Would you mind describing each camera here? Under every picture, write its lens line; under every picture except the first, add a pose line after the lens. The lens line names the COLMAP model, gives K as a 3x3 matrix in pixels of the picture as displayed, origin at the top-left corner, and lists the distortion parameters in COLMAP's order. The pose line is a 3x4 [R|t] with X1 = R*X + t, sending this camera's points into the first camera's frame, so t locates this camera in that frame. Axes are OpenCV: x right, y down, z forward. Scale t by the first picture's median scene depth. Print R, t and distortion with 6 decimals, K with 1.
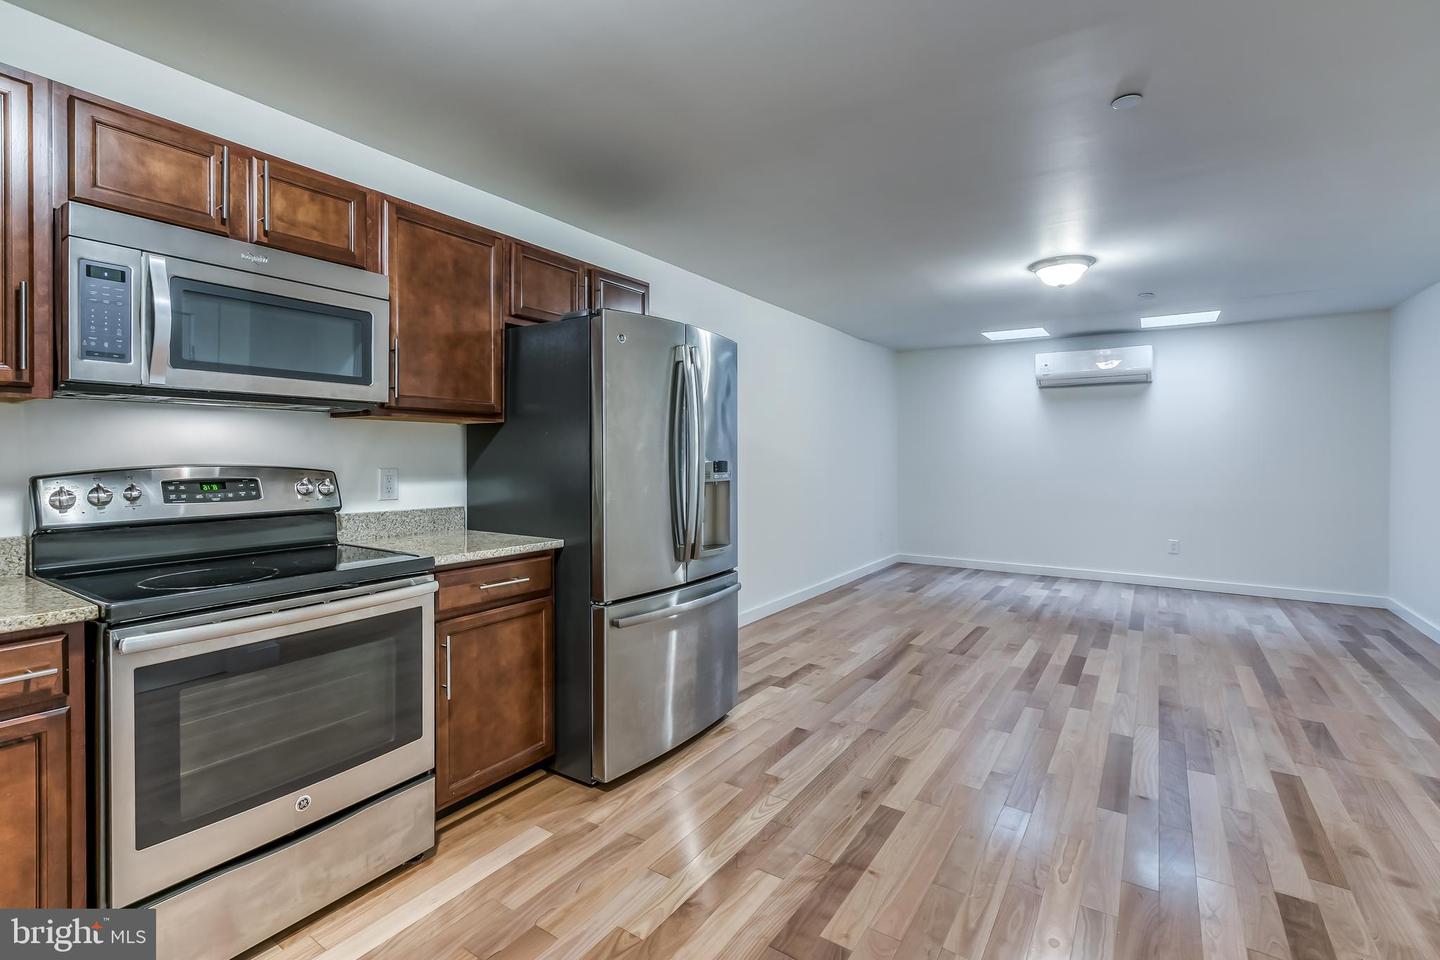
lens RADIAL K [[648.2, 0, 717.5], [0, 648.2, 455.2], [0, 0, 1]] dist [0.000953, 0.000314]
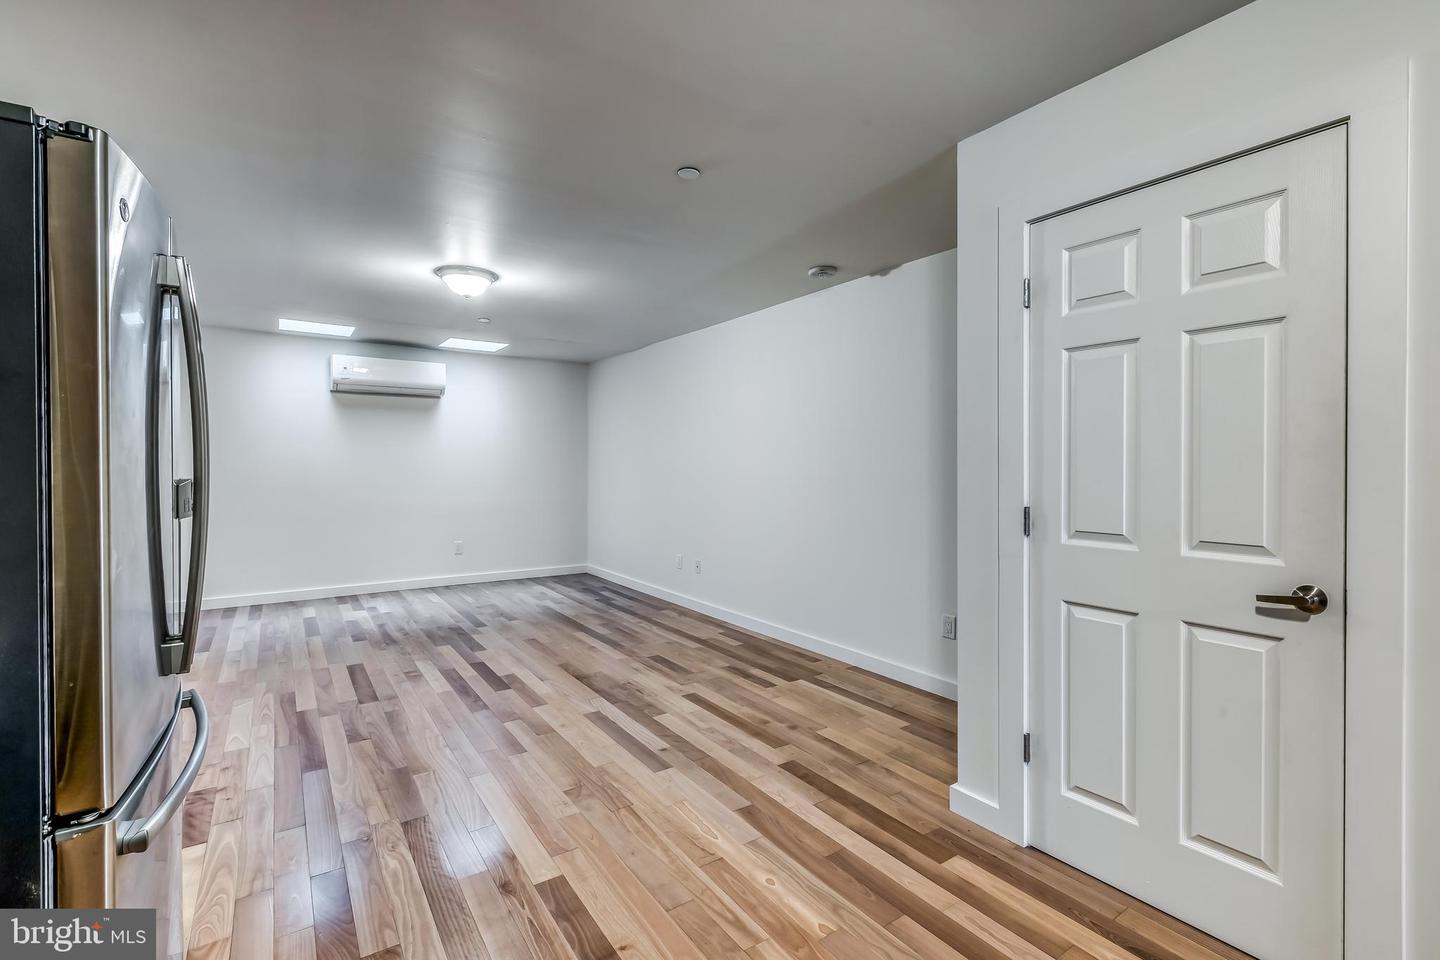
lens RADIAL K [[648.2, 0, 716.8], [0, 648.2, 468.9], [0, 0, 1]] dist [0.000953, 0.000314]
pose [[0.370275, -0.007178, 0.928894, -0.327865], [0.001427, 0.999973, 0.007159, -0.002887], [-0.928921, -0.001326, 0.370276, 0.356336]]
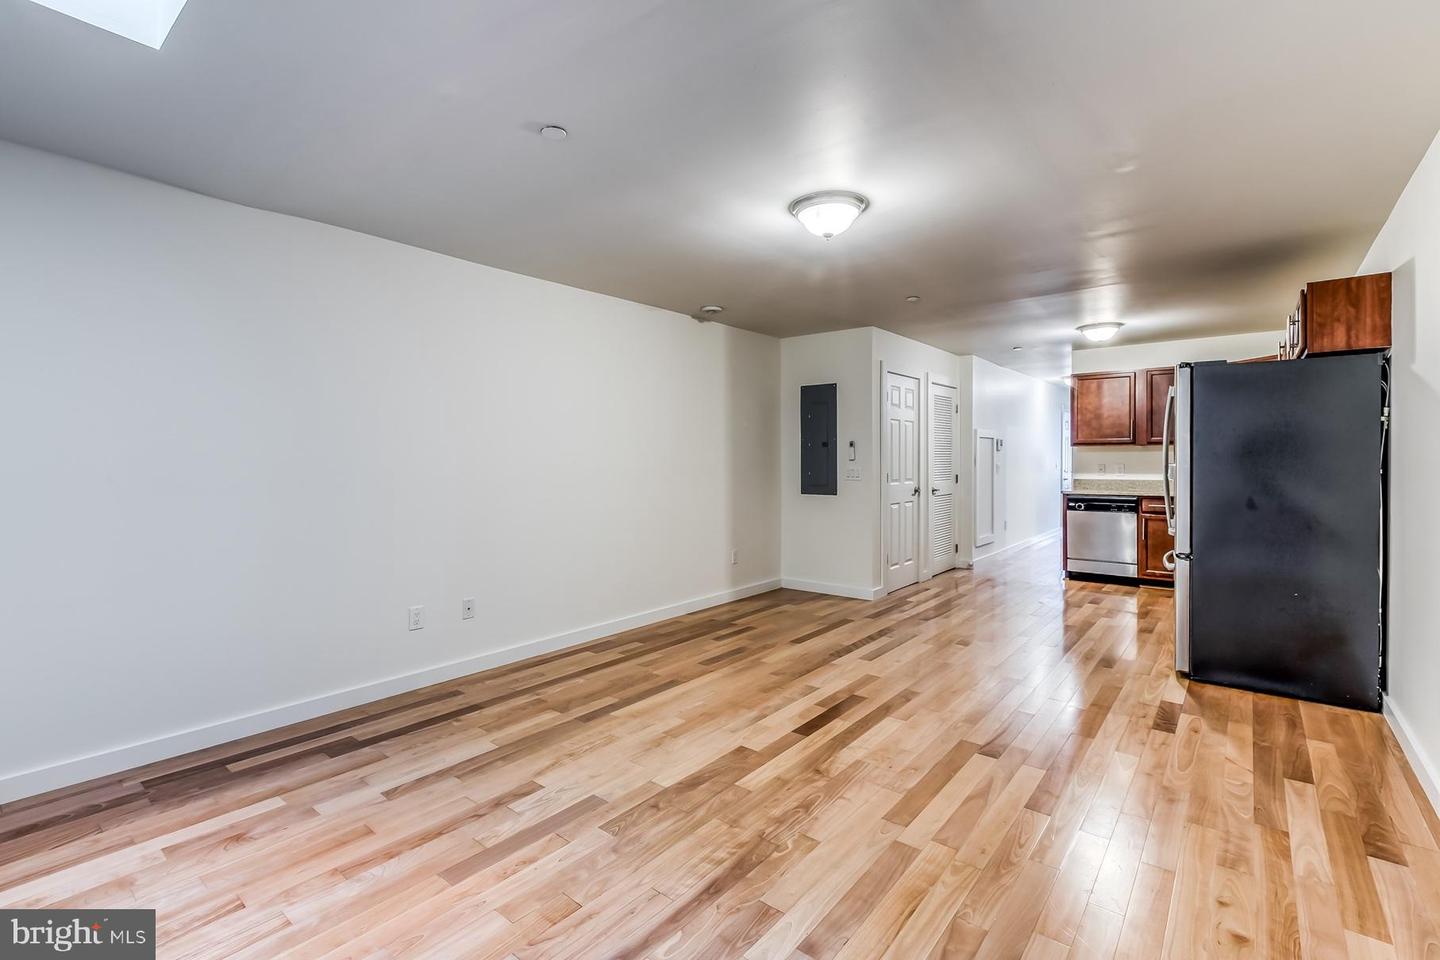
lens RADIAL K [[648.2, 0, 719.8], [0, 648.2, 463.2], [0, 0, 1]] dist [0.000953, 0.000314]
pose [[-0.995965, 0.000121, 0.089738, 0.764458], [0.000877, 0.999964, 0.008384, -0.003284], [-0.089734, 0.008428, -0.995930, 2.287819]]
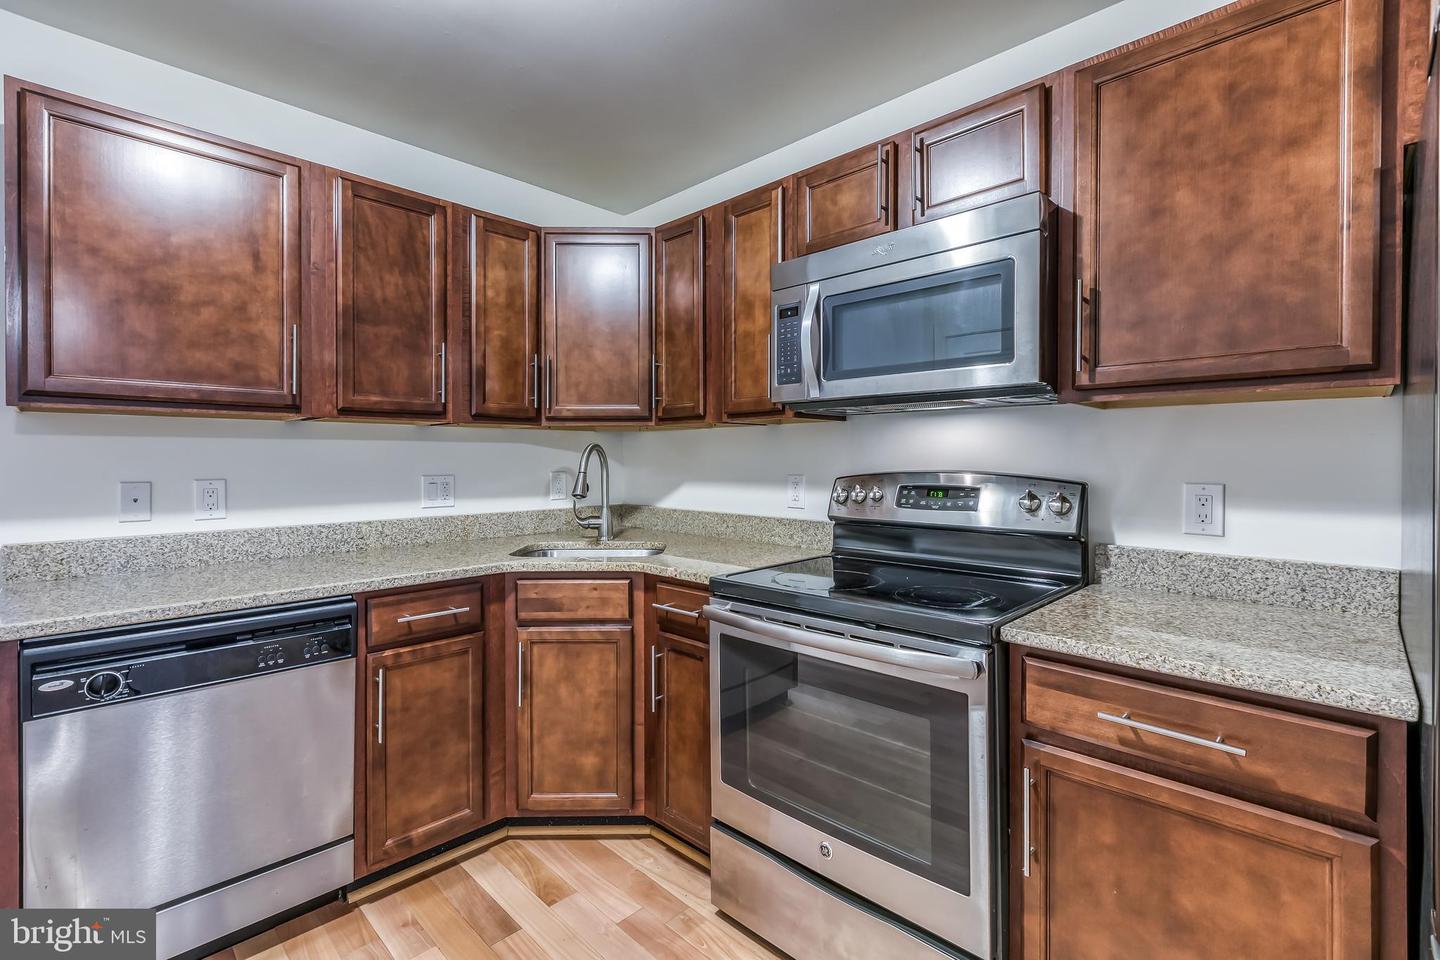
lens RADIAL K [[648.2, 0, 729.3], [0, 648.2, 463.1], [0, 0, 1]] dist [0.000953, 0.000314]
pose [[-0.176910, 0.004696, -0.984216, 0.144591], [-0.001773, 0.999985, 0.005090, -0.000699], [0.984225, 0.002645, -0.176899, 0.569075]]
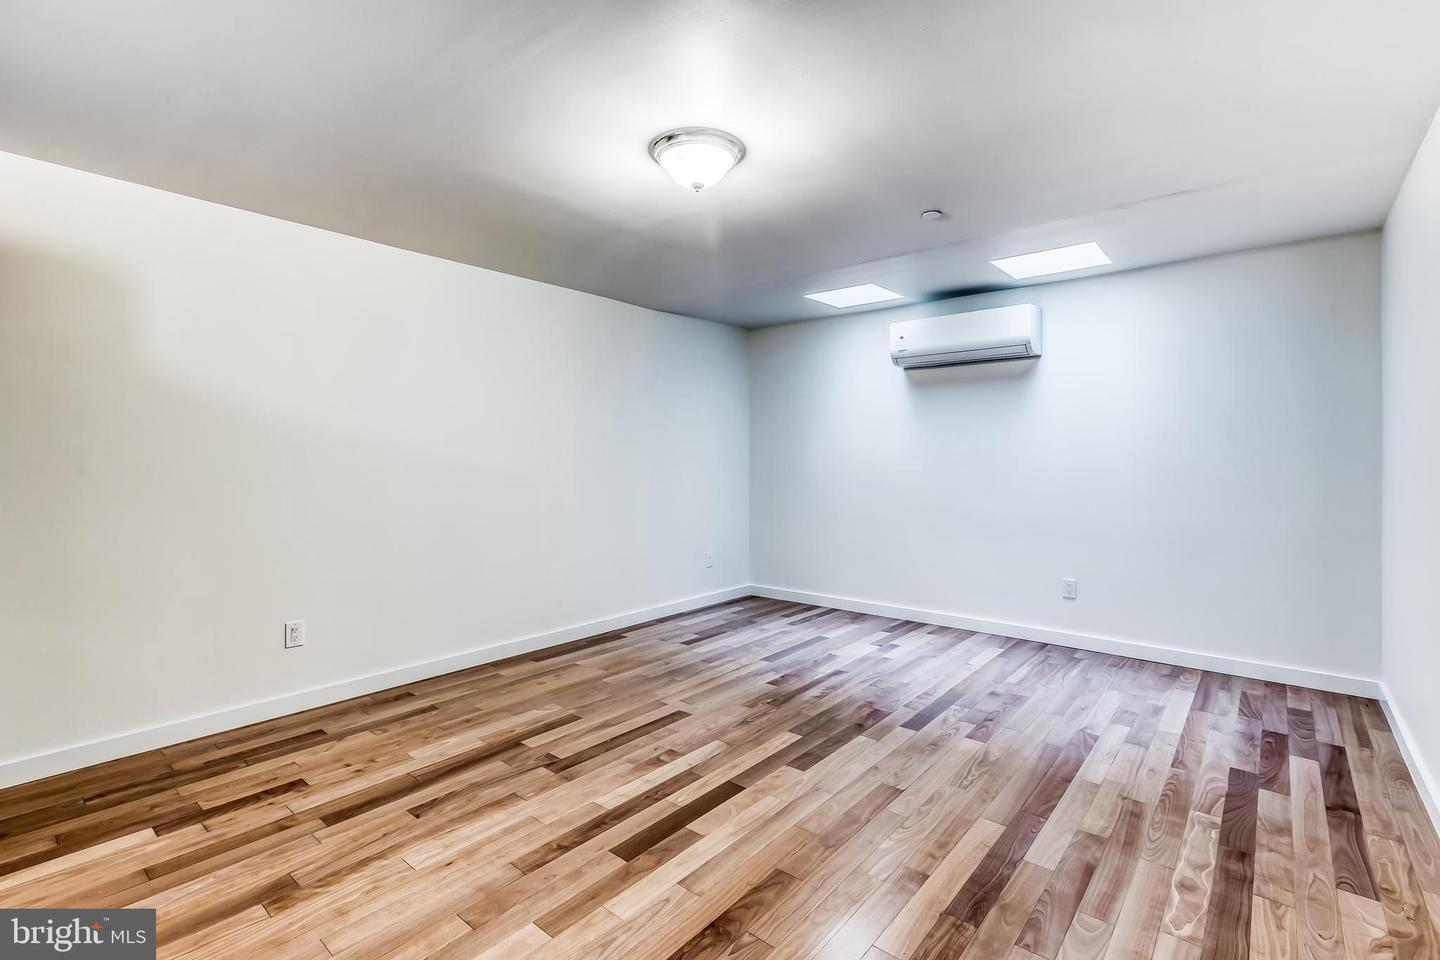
lens RADIAL K [[648.2, 0, 707.1], [0, 648.2, 467.1], [0, 0, 1]] dist [0.000953, 0.000314]
pose [[0.992816, -0.002142, -0.119634, 0.794990], [0.003233, 0.999955, 0.008923, 0.002131], [0.119610, -0.009245, 0.992778, 0.507505]]
